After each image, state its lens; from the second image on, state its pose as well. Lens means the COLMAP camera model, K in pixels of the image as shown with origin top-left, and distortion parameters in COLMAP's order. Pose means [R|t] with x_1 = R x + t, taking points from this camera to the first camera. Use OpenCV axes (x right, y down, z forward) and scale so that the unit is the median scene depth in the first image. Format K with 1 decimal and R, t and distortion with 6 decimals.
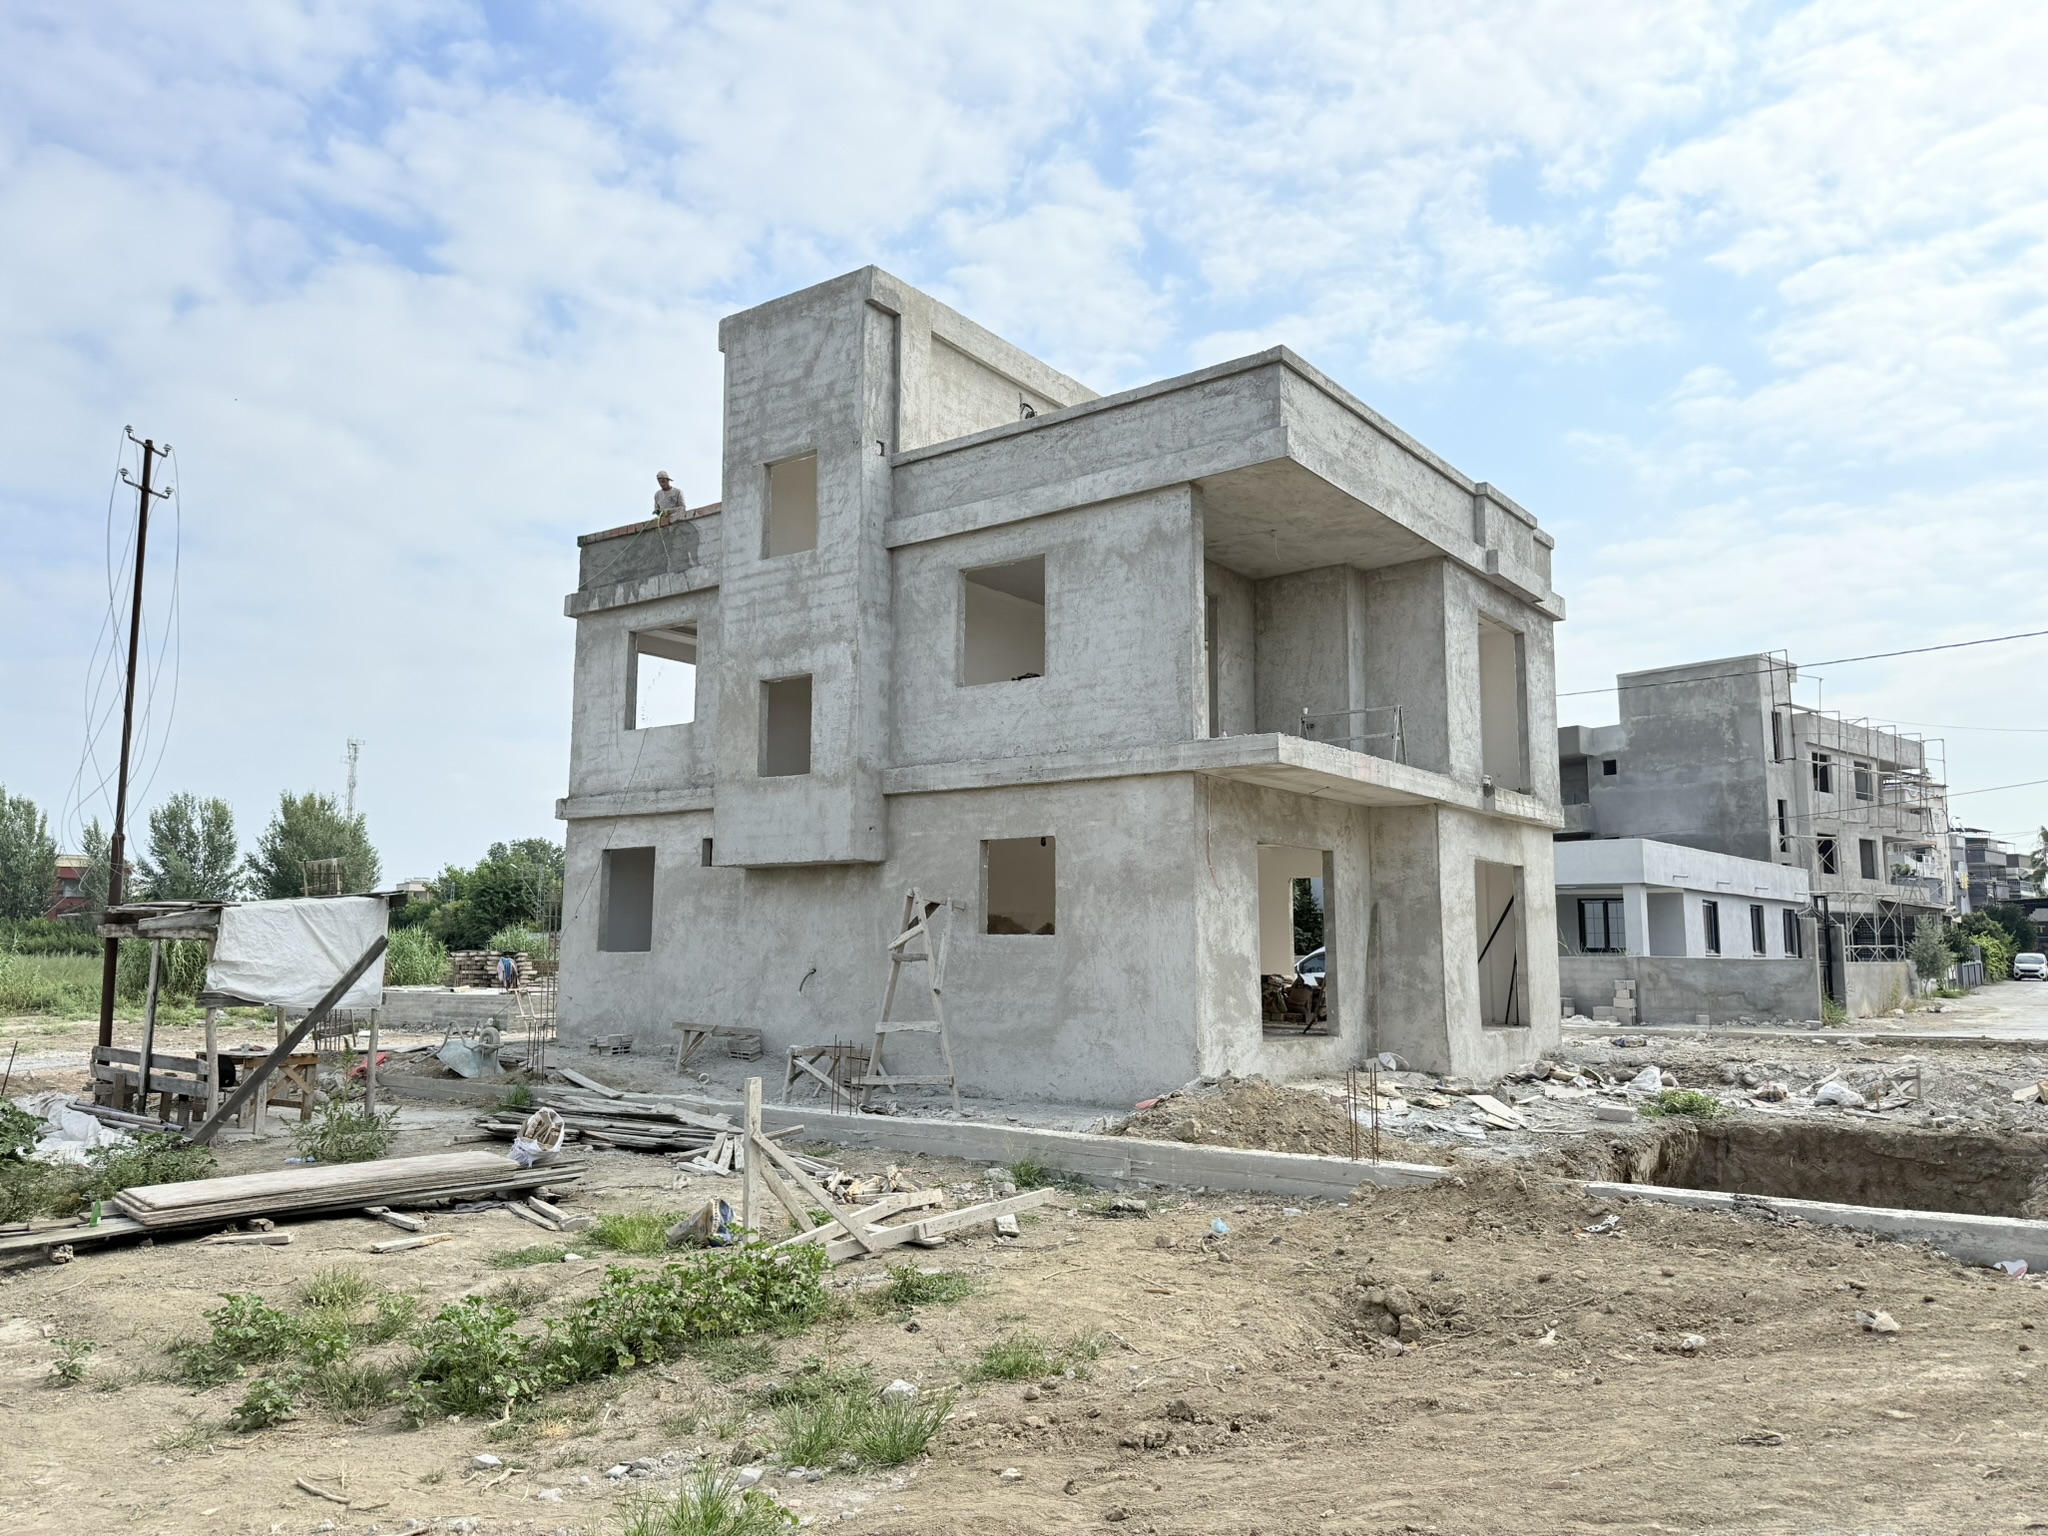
lens RADIAL K [[1451.8, 0, 1024.0], [0, 1451.8, 768.0], [0, 0, 1]] dist [0.005012, -0.000816]
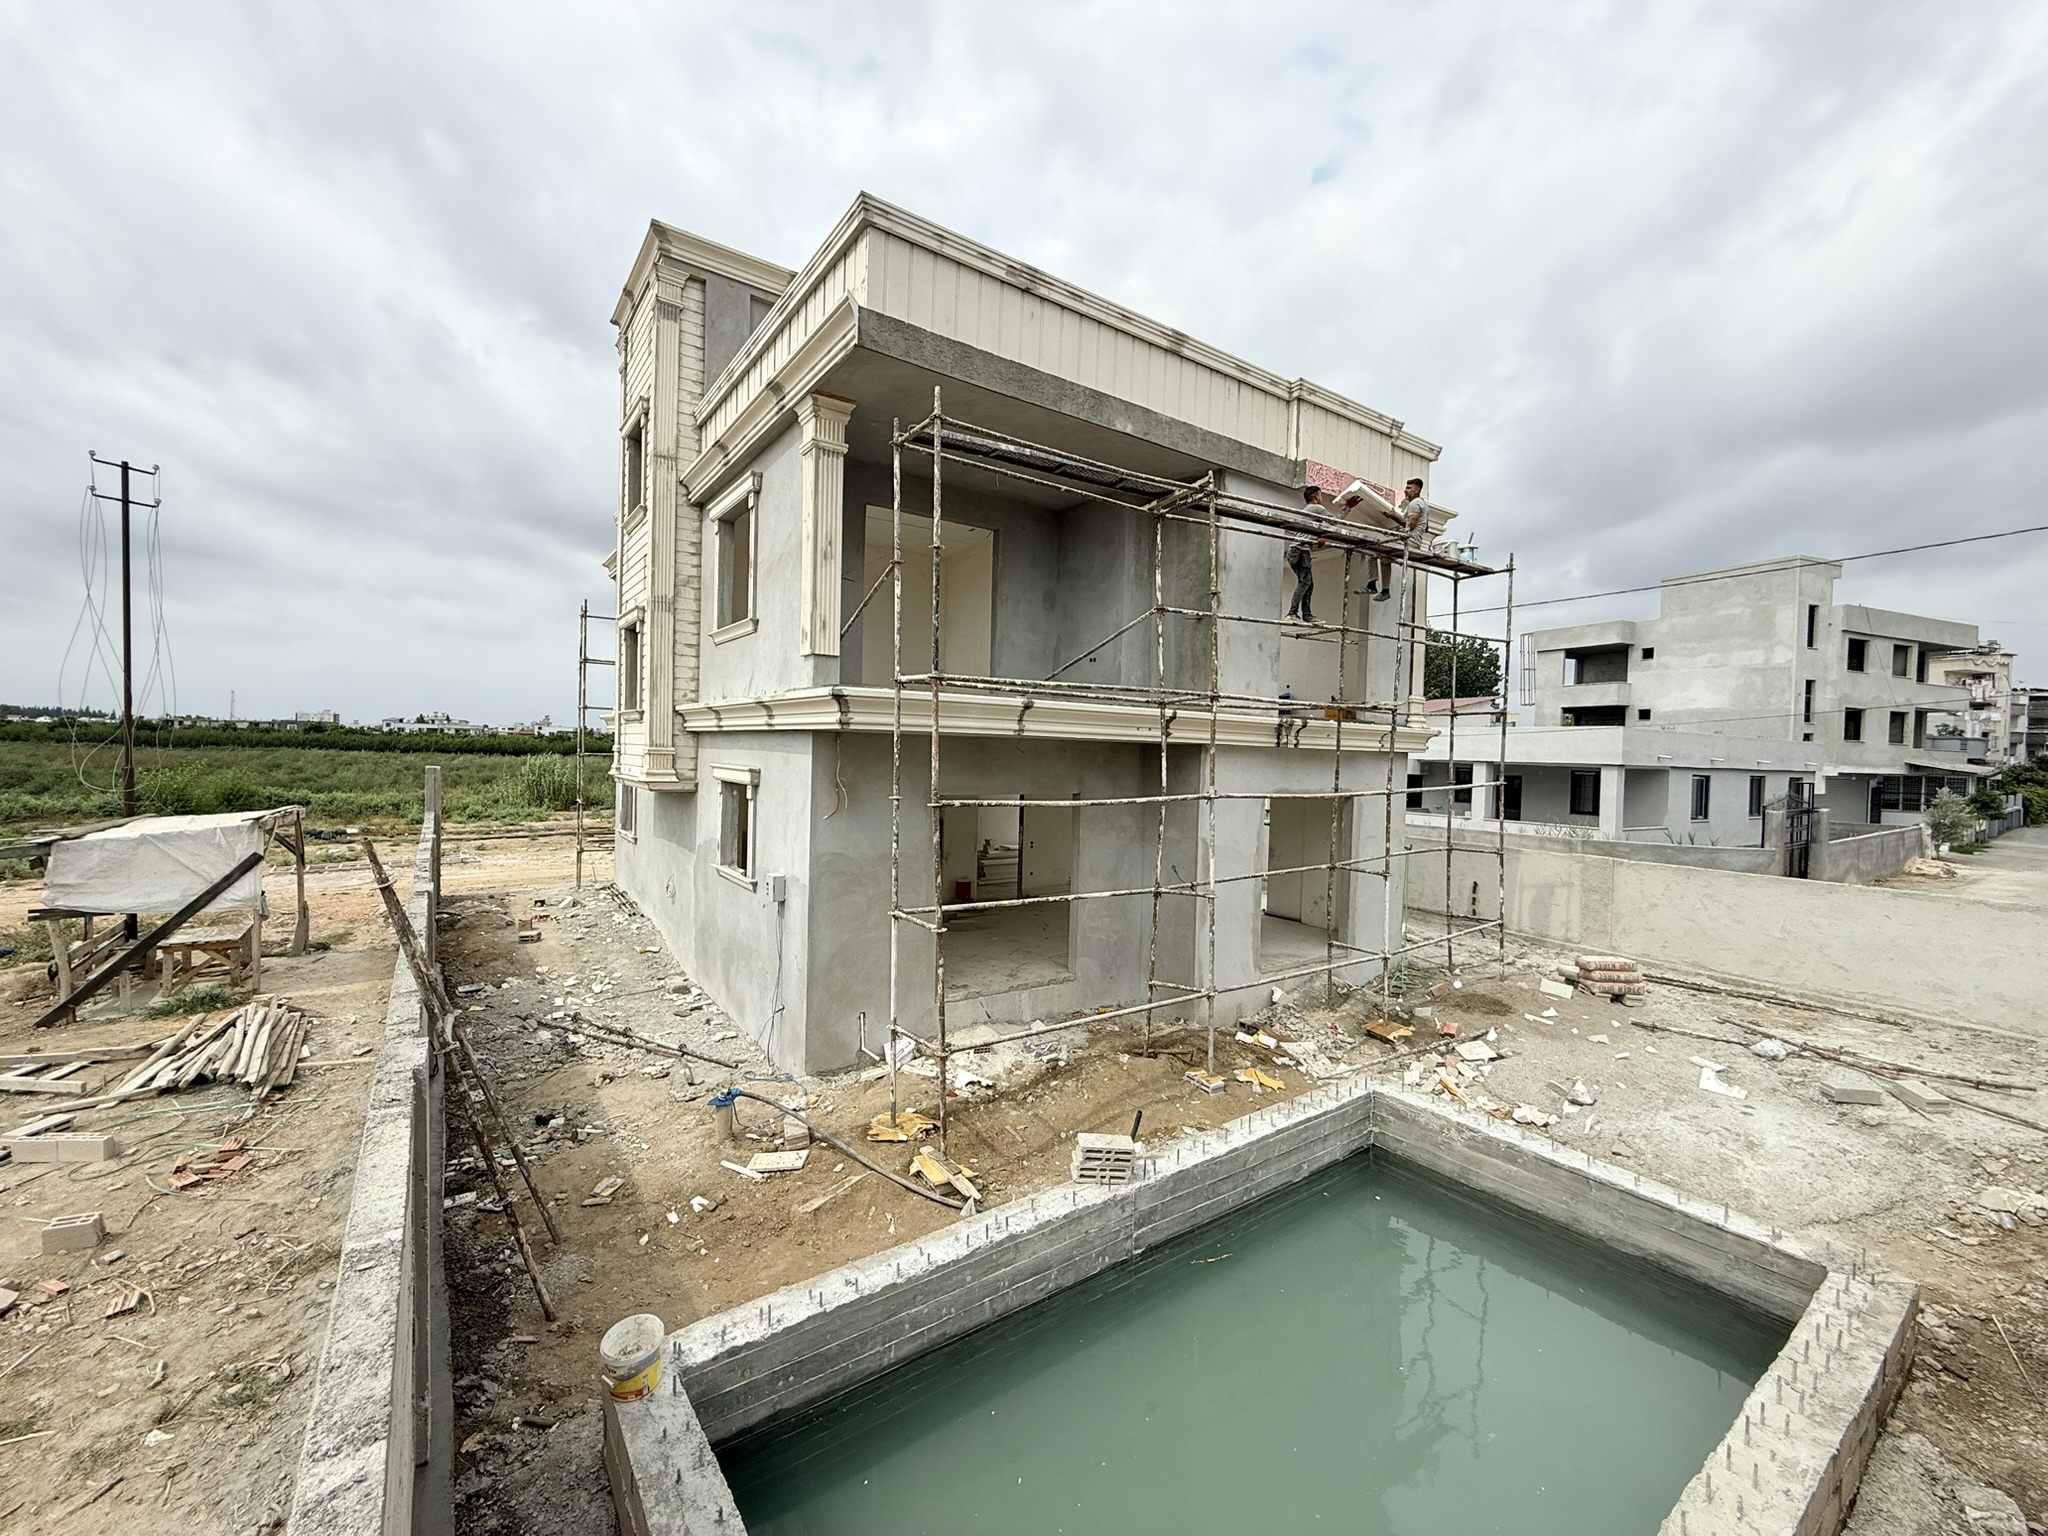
lens RADIAL K [[821.7, 0, 1013.8], [0, 821.7, 771.3], [0, 0, 1]] dist [0.000787, 0.000216]
pose [[0.949685, 0.024047, -0.312281, 0.112804], [0.020961, 0.989933, 0.139977, -0.011317], [0.312503, -0.139480, 0.939621, 0.152511]]
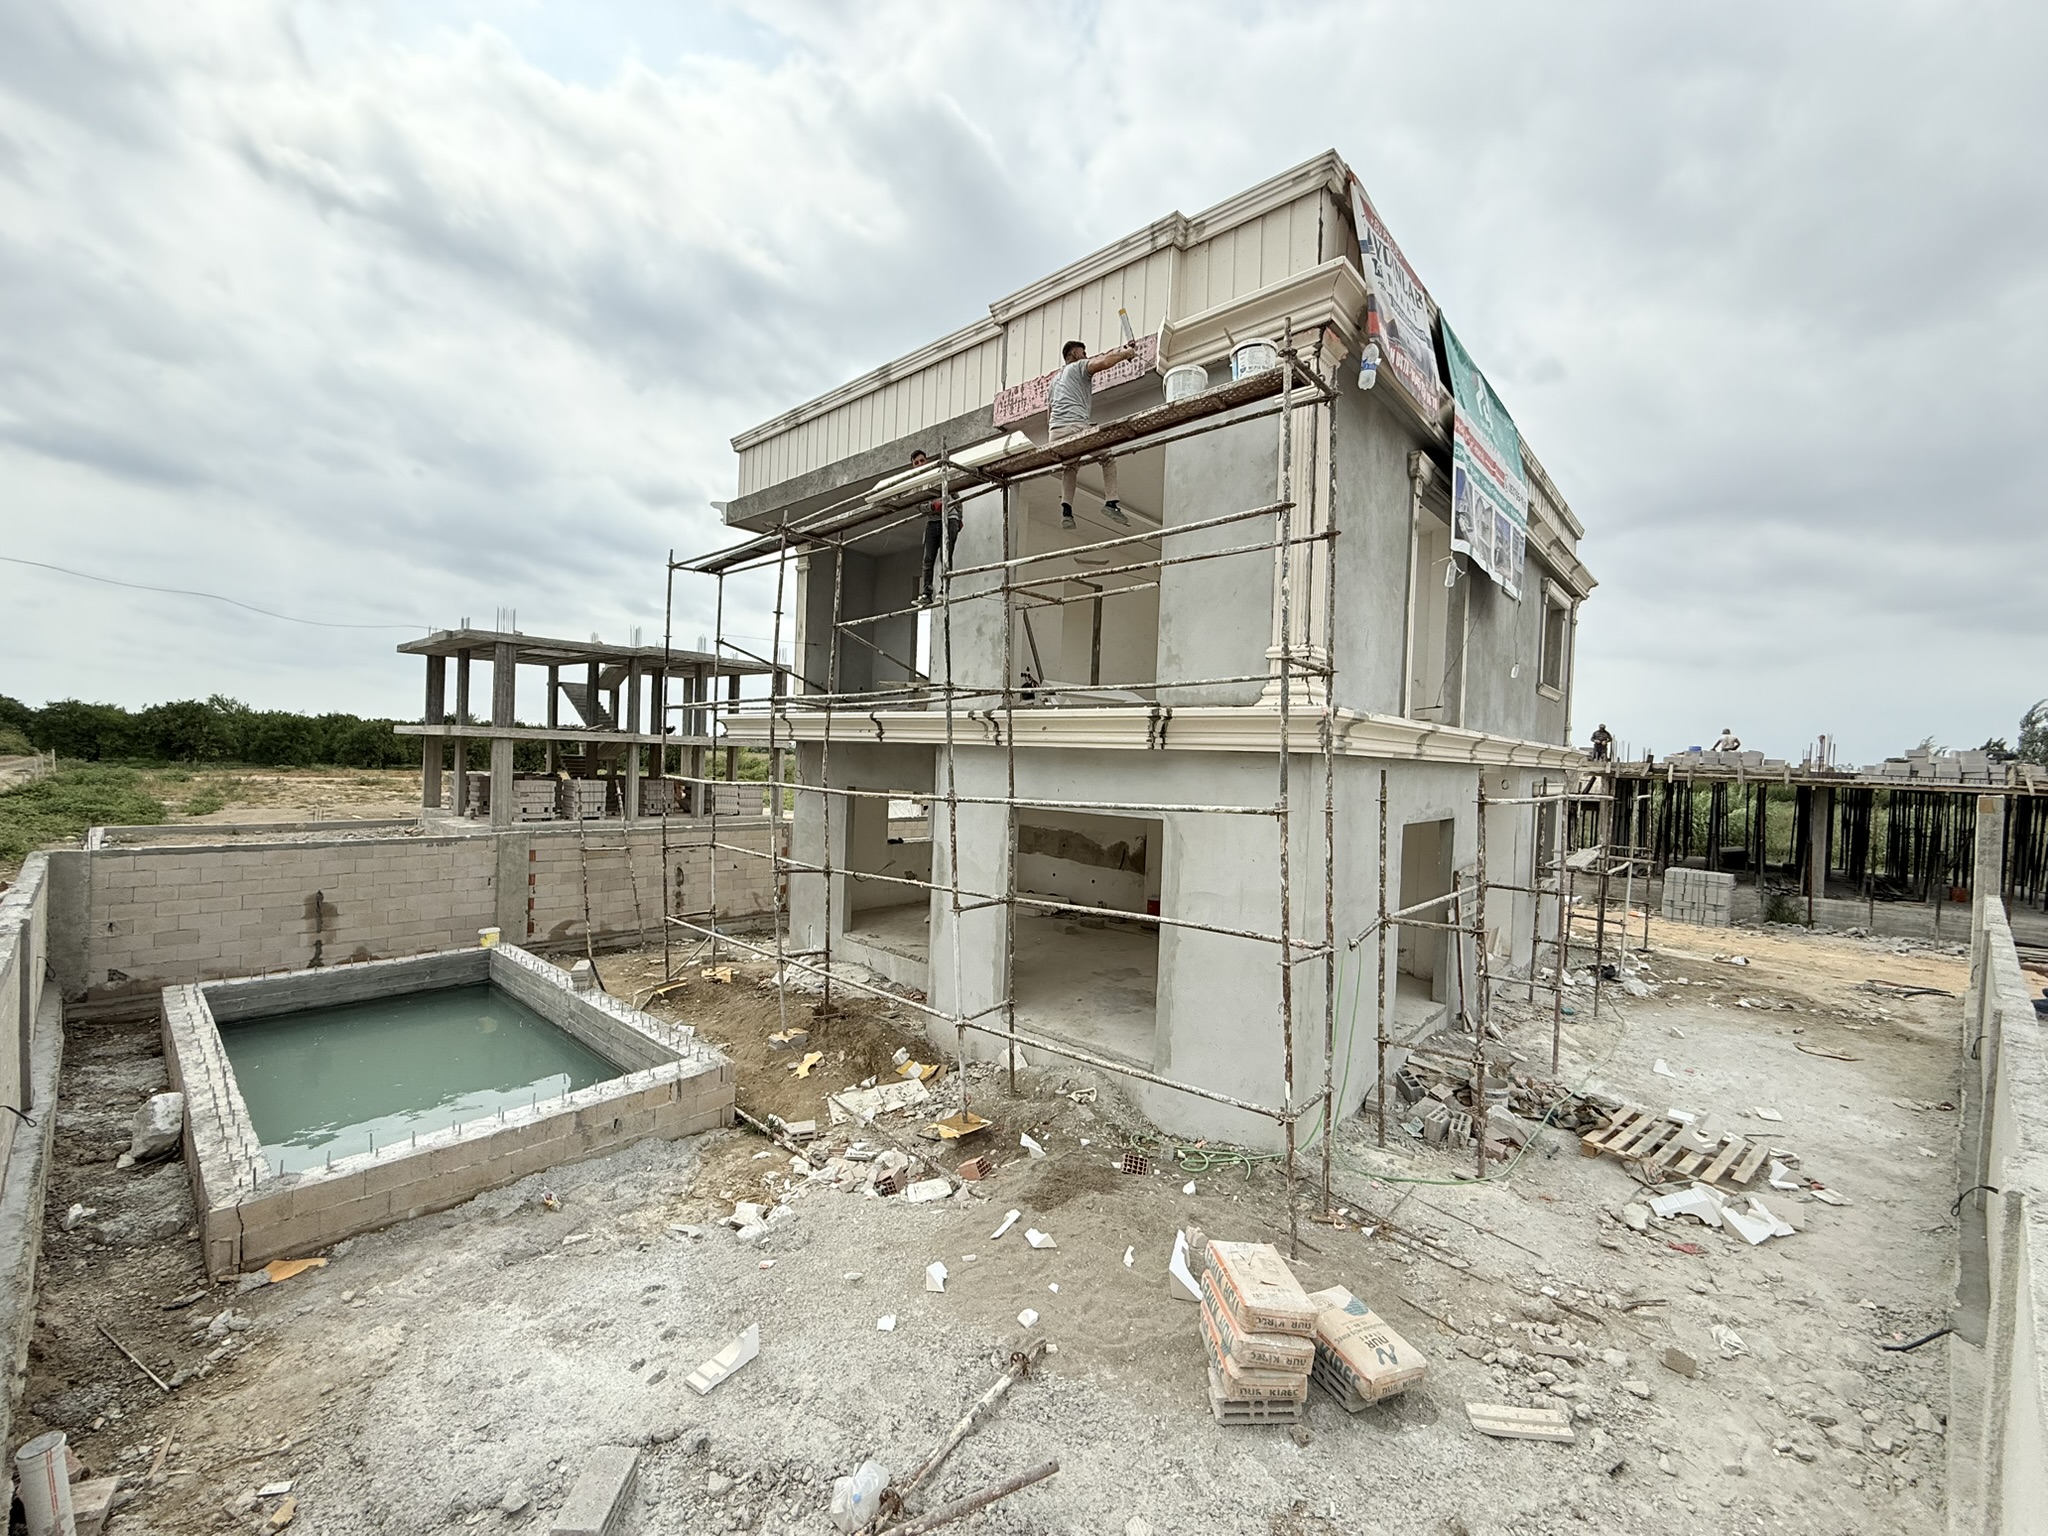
lens RADIAL K [[821.7, 0, 1013.8], [0, 821.7, 771.3], [0, 0, 1]] dist [0.000787, 0.000216]
pose [[-0.099782, -0.000796, -0.995009, 0.868695], [0.085956, 0.996254, -0.009417, 0.130928], [0.991290, -0.086467, -0.099339, 1.213716]]
